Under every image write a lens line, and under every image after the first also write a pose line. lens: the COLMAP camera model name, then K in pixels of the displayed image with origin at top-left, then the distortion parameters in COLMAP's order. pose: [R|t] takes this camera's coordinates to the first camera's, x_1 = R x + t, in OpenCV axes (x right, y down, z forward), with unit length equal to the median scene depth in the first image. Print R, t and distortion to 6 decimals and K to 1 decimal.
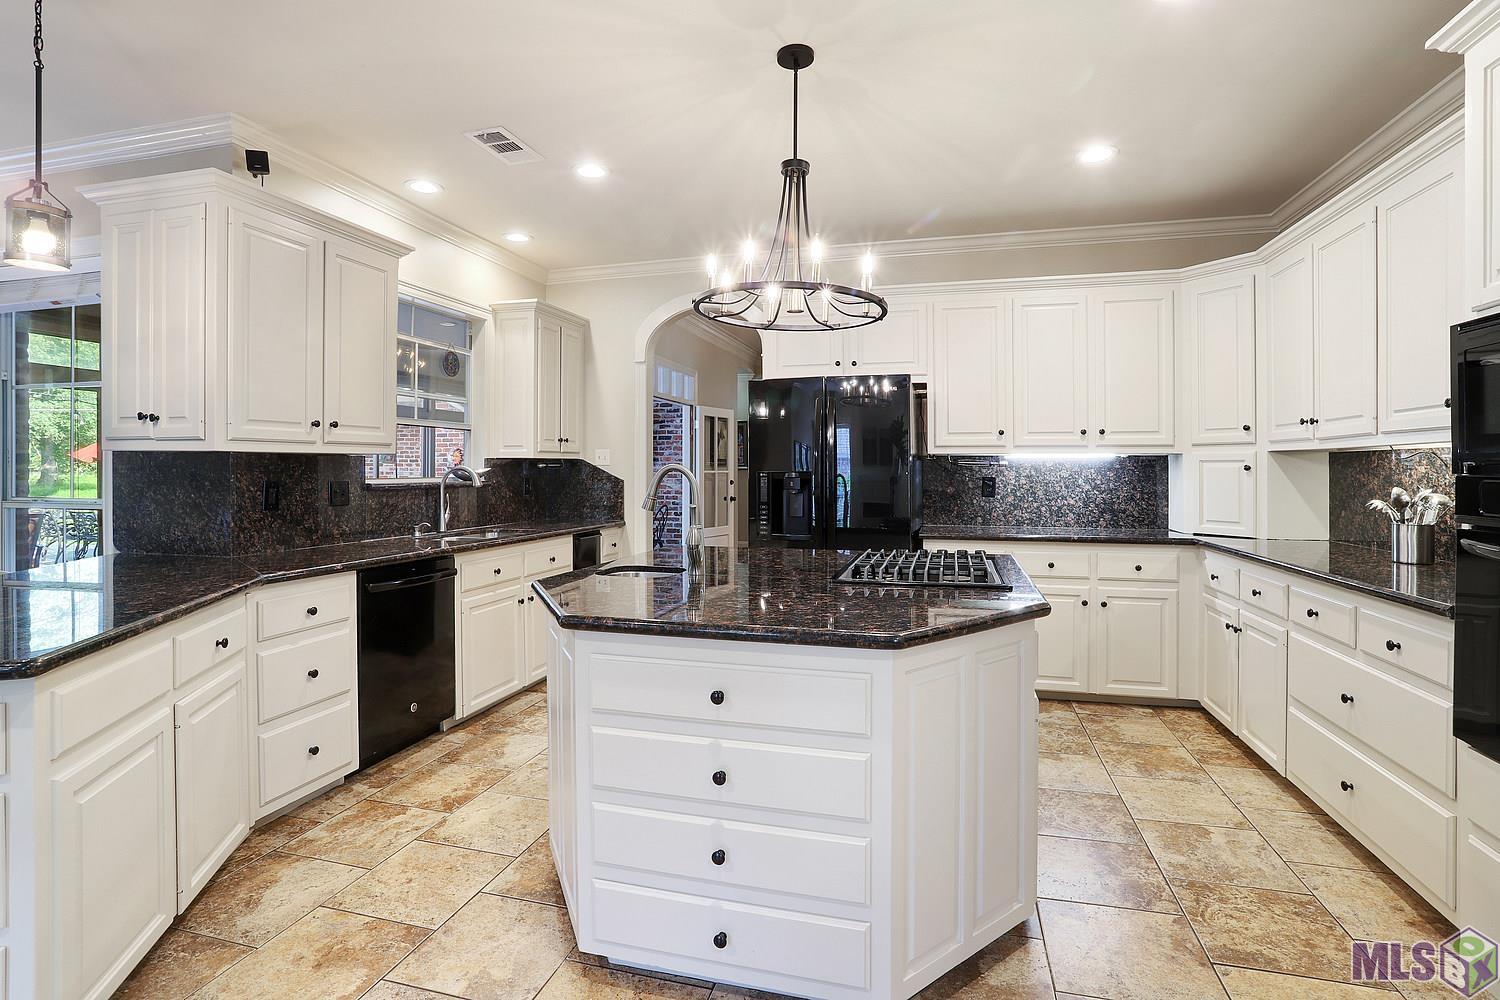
lens RADIAL K [[751.6, 0, 738.2], [0, 751.6, 472.1], [0, 0, 1]] dist [-0.037285, 0.028678]
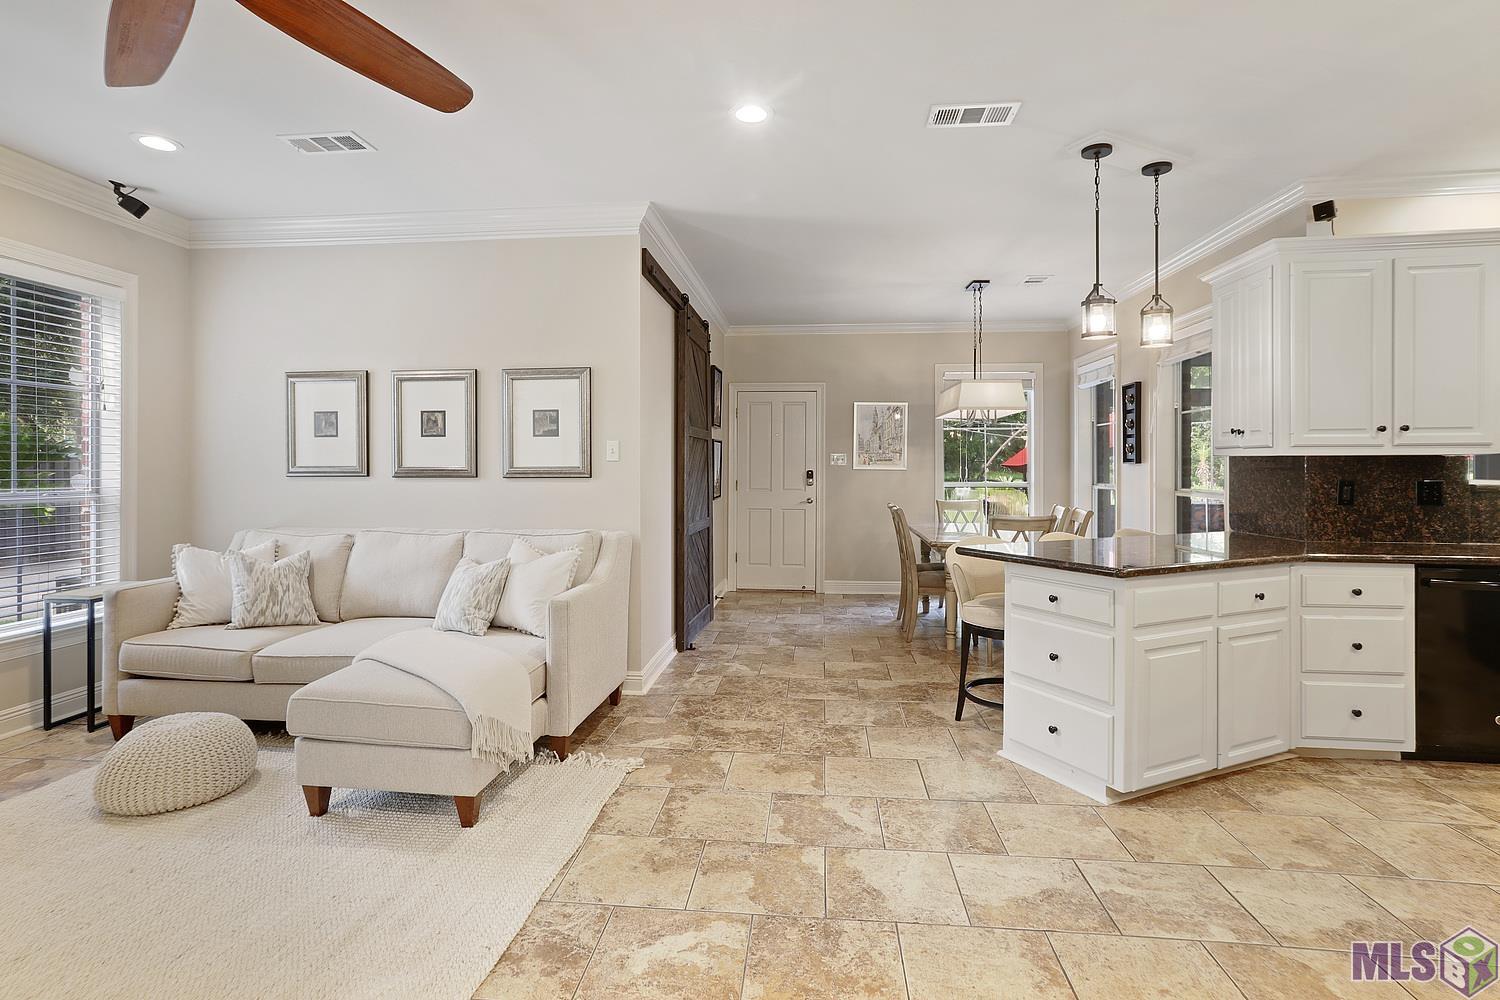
lens RADIAL K [[751.6, 0, 738.2], [0, 751.6, 472.1], [0, 0, 1]] dist [-0.037285, 0.028678]
pose [[0.187435, 0.003987, -0.982269, 0.380570], [-0.008629, 0.999960, 0.002412, 0.005950], [0.982239, 0.008024, 0.187462, -0.162377]]
